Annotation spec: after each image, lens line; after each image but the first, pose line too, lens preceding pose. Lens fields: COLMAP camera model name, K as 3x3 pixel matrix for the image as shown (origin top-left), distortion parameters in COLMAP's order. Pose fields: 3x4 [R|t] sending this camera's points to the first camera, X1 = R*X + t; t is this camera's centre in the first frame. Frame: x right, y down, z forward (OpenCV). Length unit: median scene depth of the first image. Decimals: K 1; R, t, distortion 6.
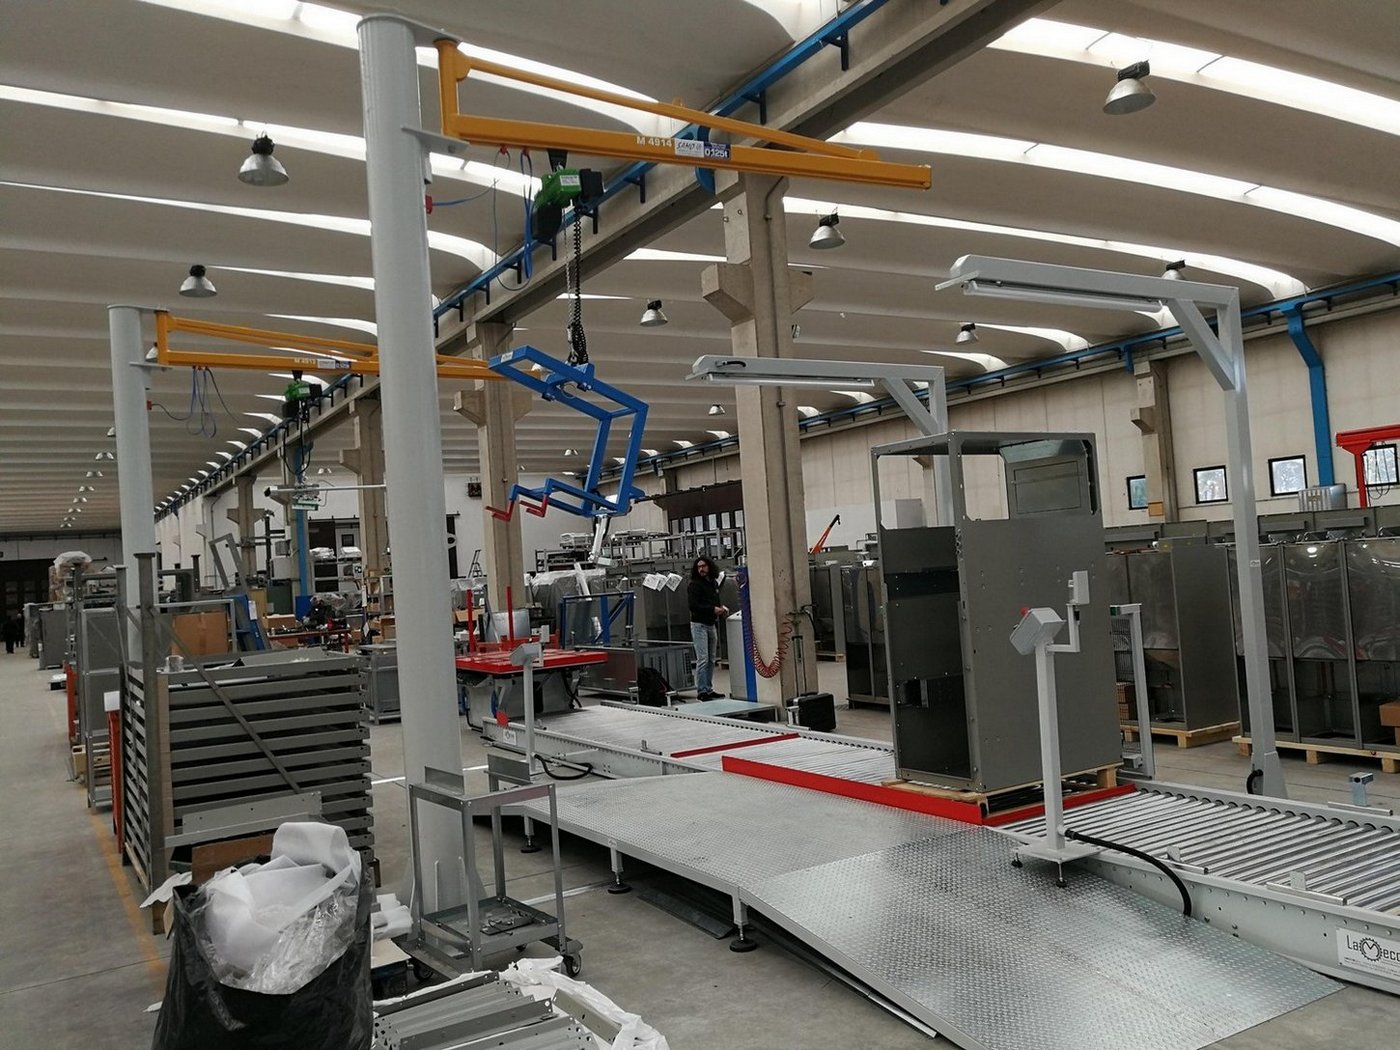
lens RADIAL K [[1135.3, 0, 699.5], [0, 1135.3, 527.1], [0, 0, 1]] dist [0.000383, 0.026650]
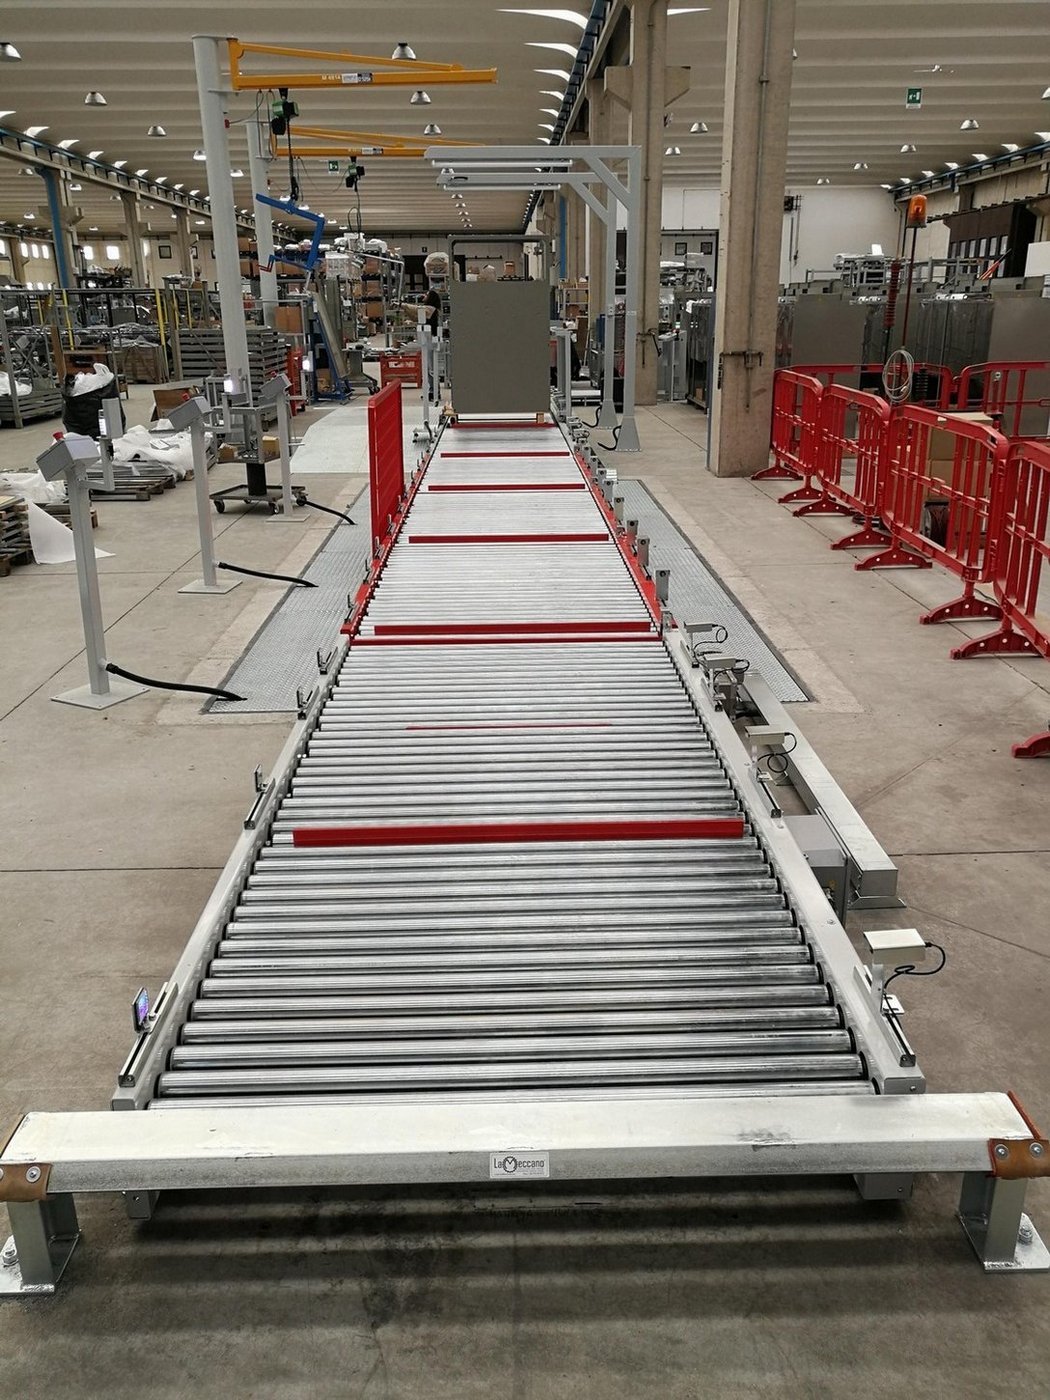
lens RADIAL K [[1135.3, 0, 516.4], [0, 1135.3, 704.9], [0, 0, 1]] dist [0.000383, 0.026650]
pose [[0.866983, 0.220778, -0.446764, 0.303145], [-0.031520, 0.919007, 0.392979, -0.024259], [0.497340, -0.326624, 0.803722, -0.187455]]
